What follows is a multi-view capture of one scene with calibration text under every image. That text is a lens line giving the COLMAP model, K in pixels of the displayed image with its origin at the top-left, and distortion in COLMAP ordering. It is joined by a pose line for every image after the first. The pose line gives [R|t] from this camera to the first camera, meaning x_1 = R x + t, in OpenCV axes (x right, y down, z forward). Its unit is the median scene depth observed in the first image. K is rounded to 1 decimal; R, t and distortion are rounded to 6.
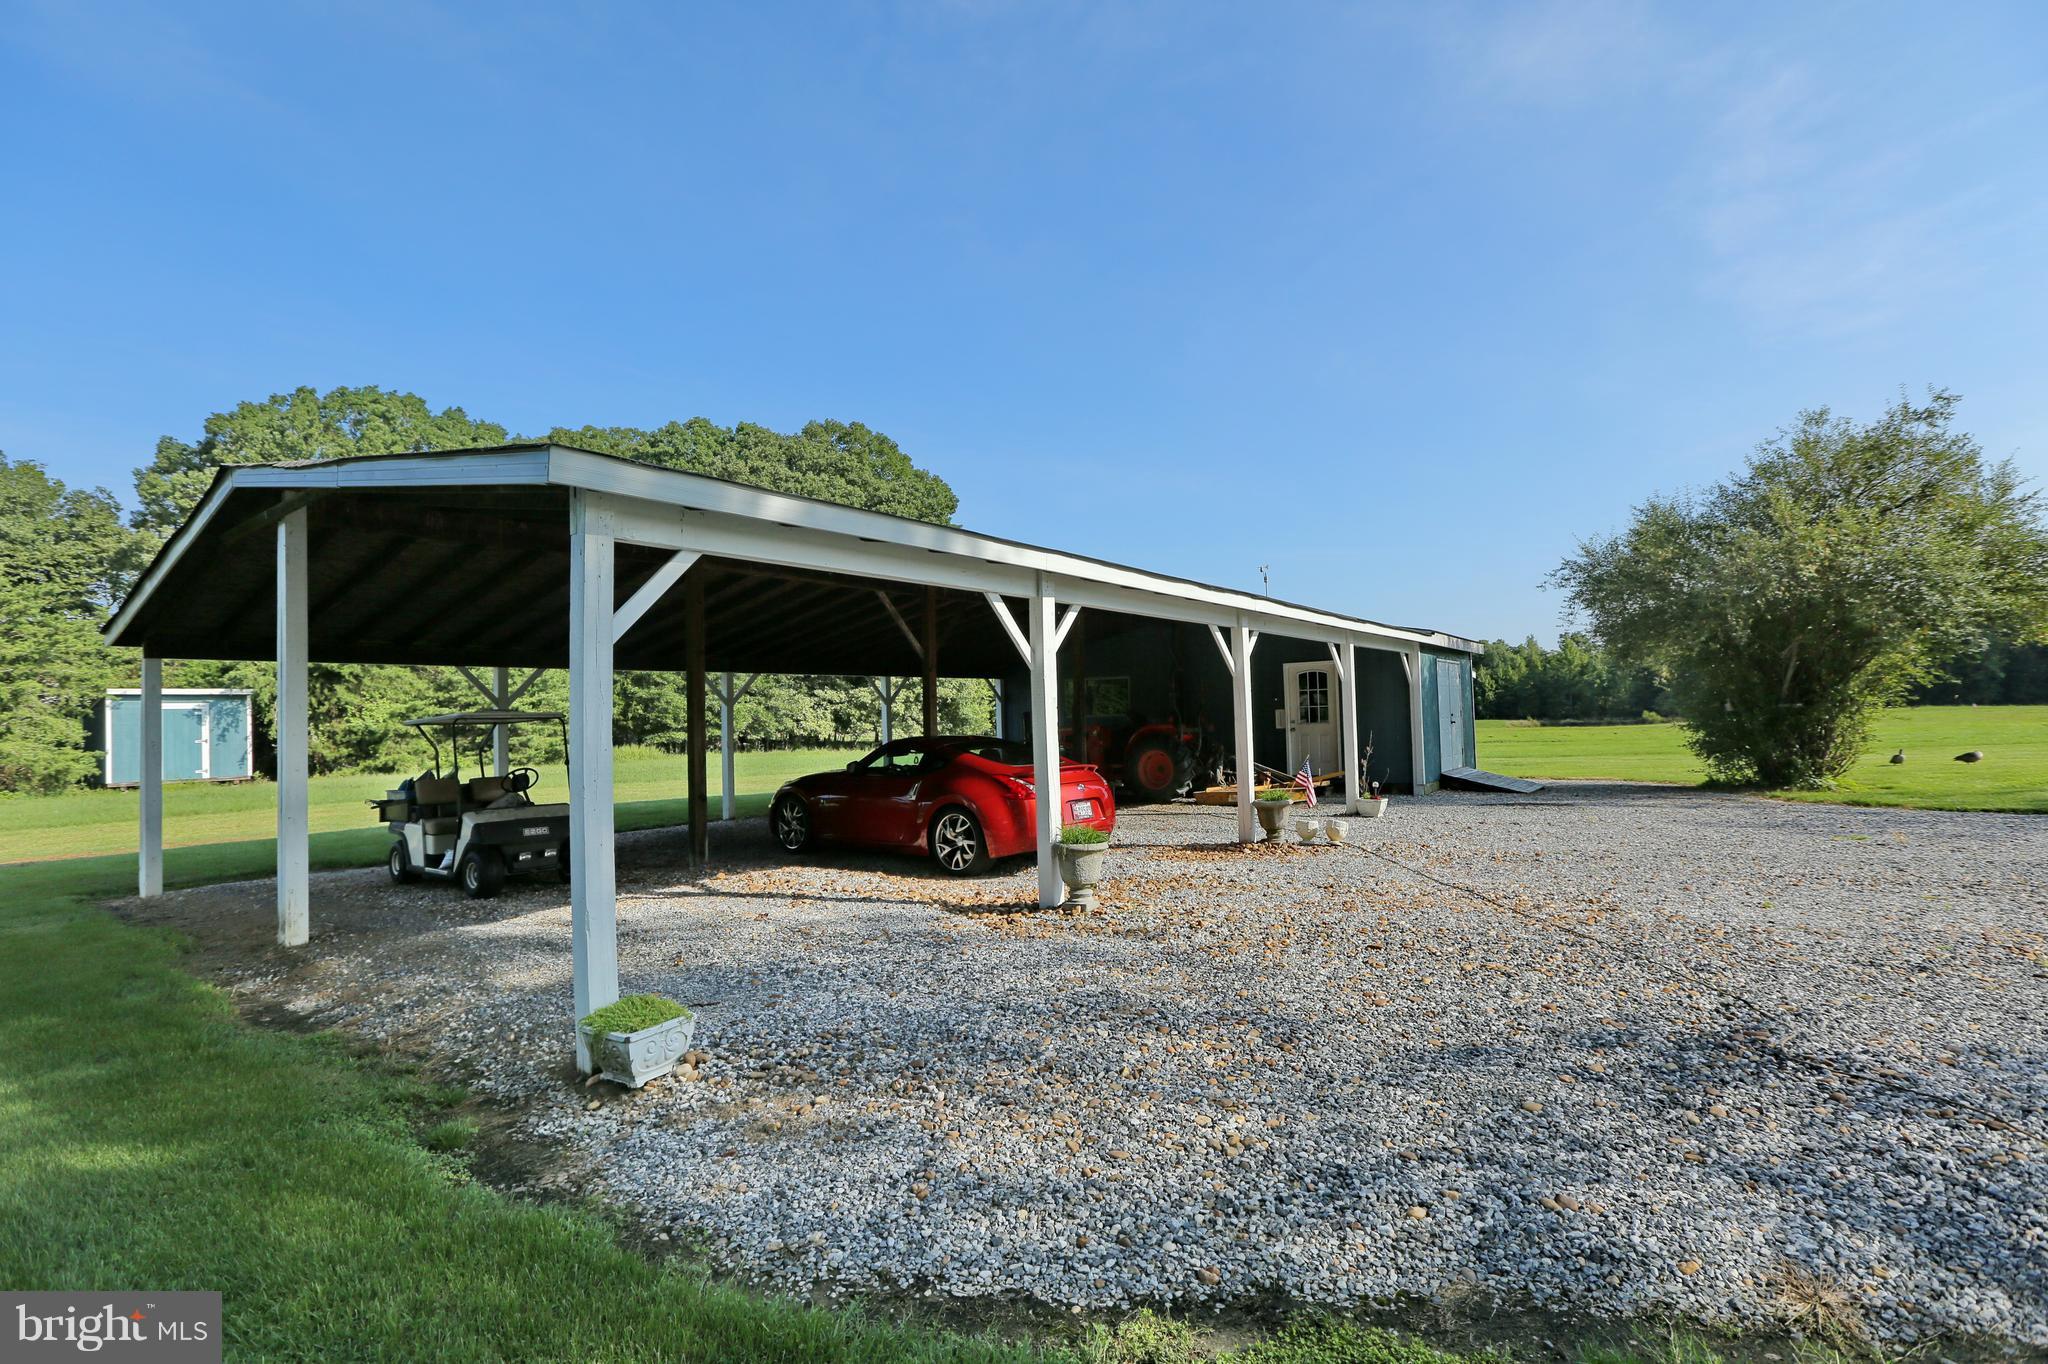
lens RADIAL K [[978.2, 0, 1016.3], [0, 978.2, 684.7], [0, 0, 1]] dist [-0.078958, 0.052357]
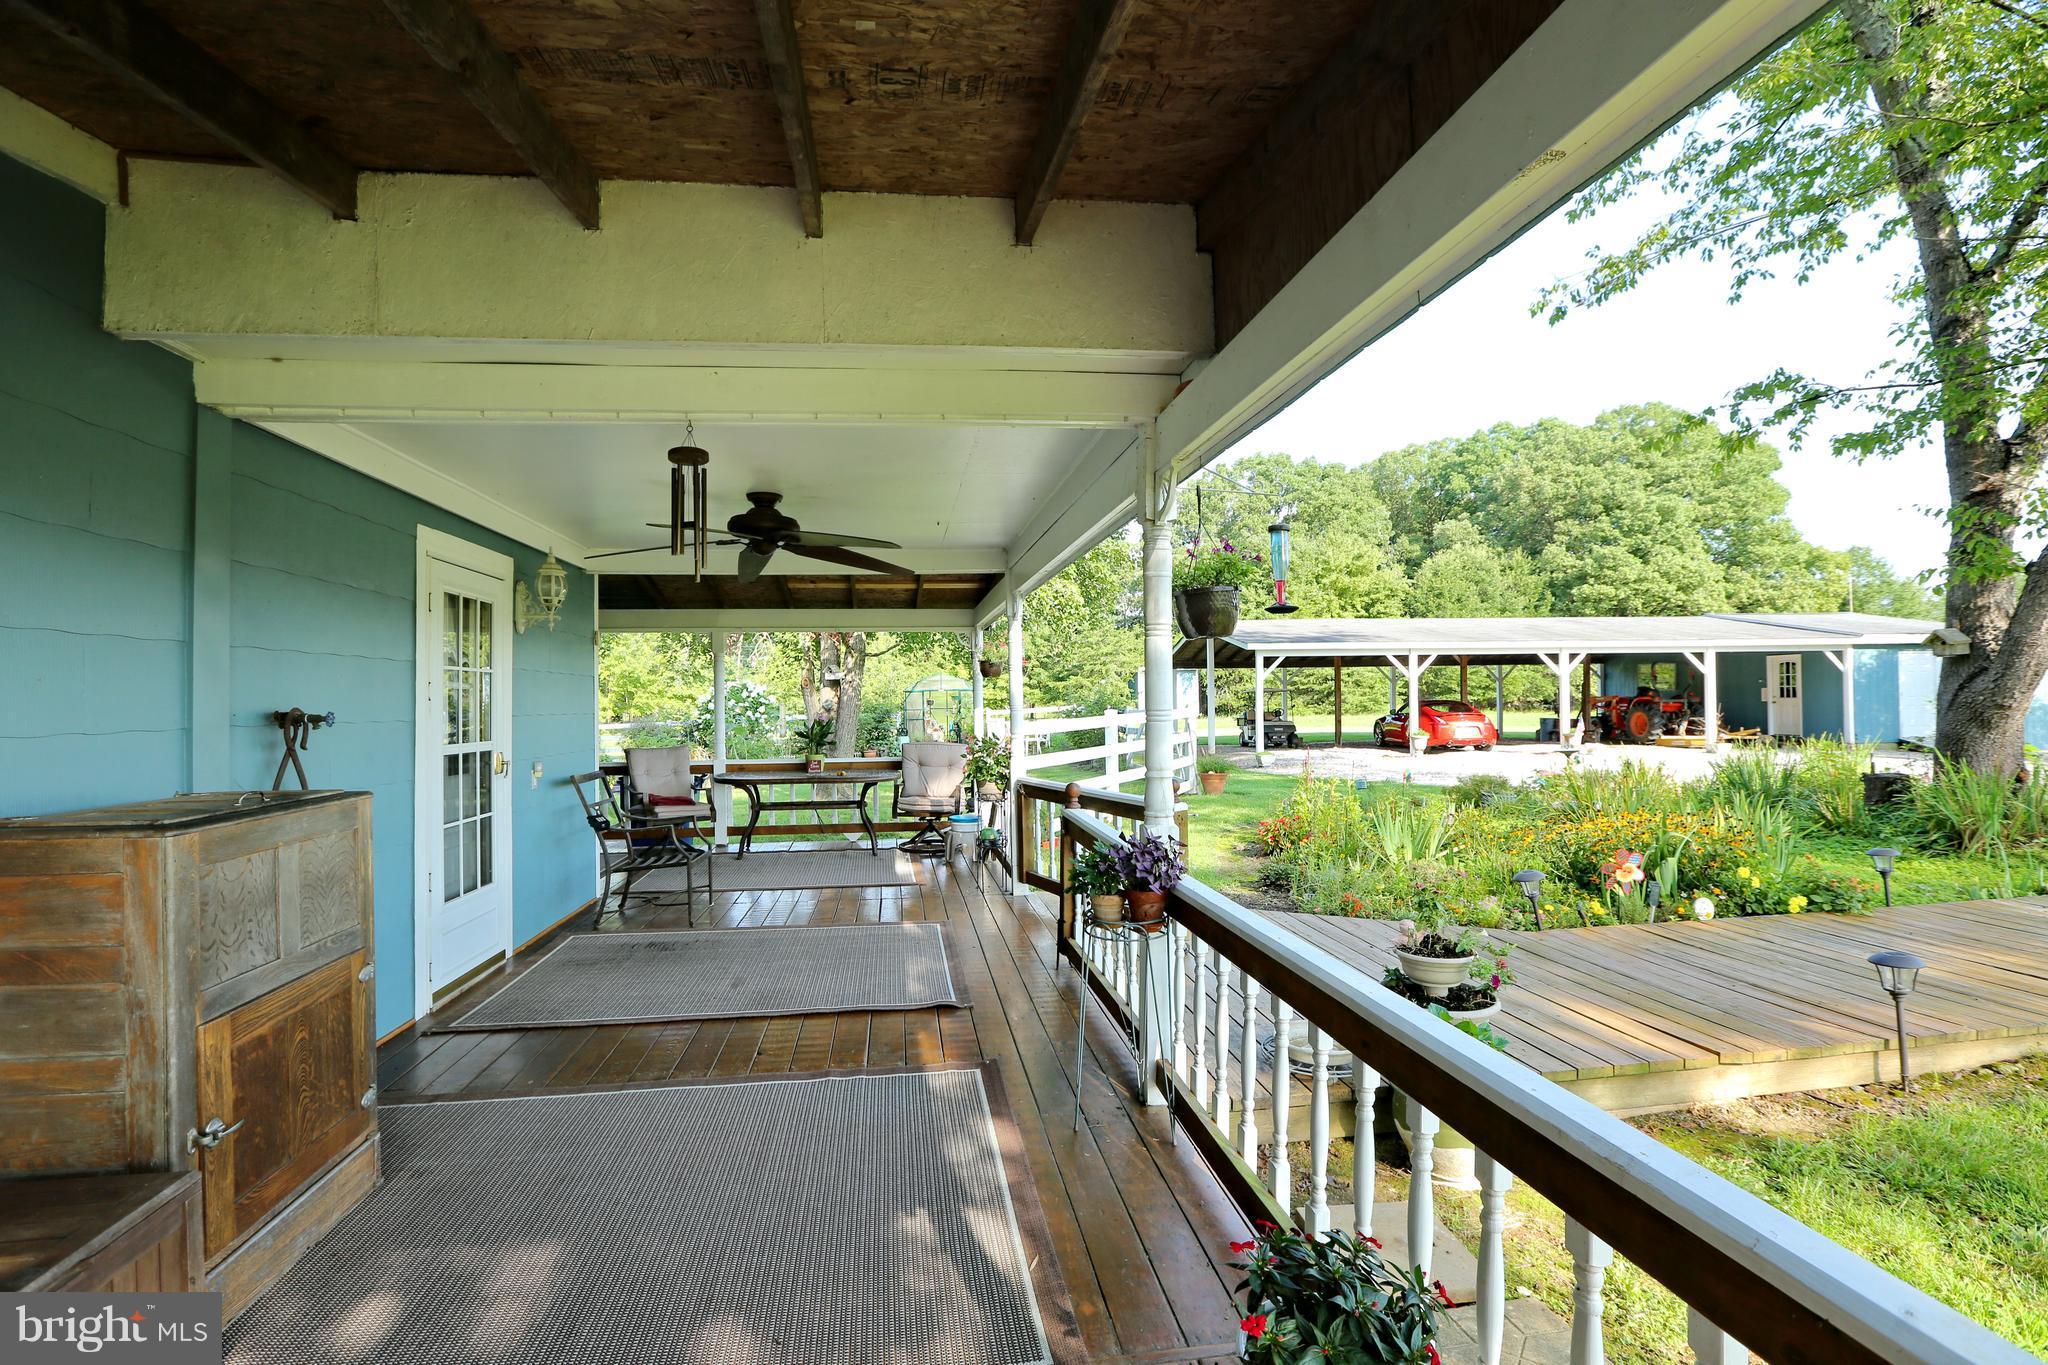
lens RADIAL K [[1012.0, 0, 1024.4], [0, 1012.0, 690.2], [0, 0, 1]] dist [-0.057113, 0.025251]
pose [[0.661066, 0.010282, -0.750257, 0.429184], [0.029017, 0.998808, 0.039256, -0.038117], [0.749766, -0.047721, 0.659980, -0.529311]]
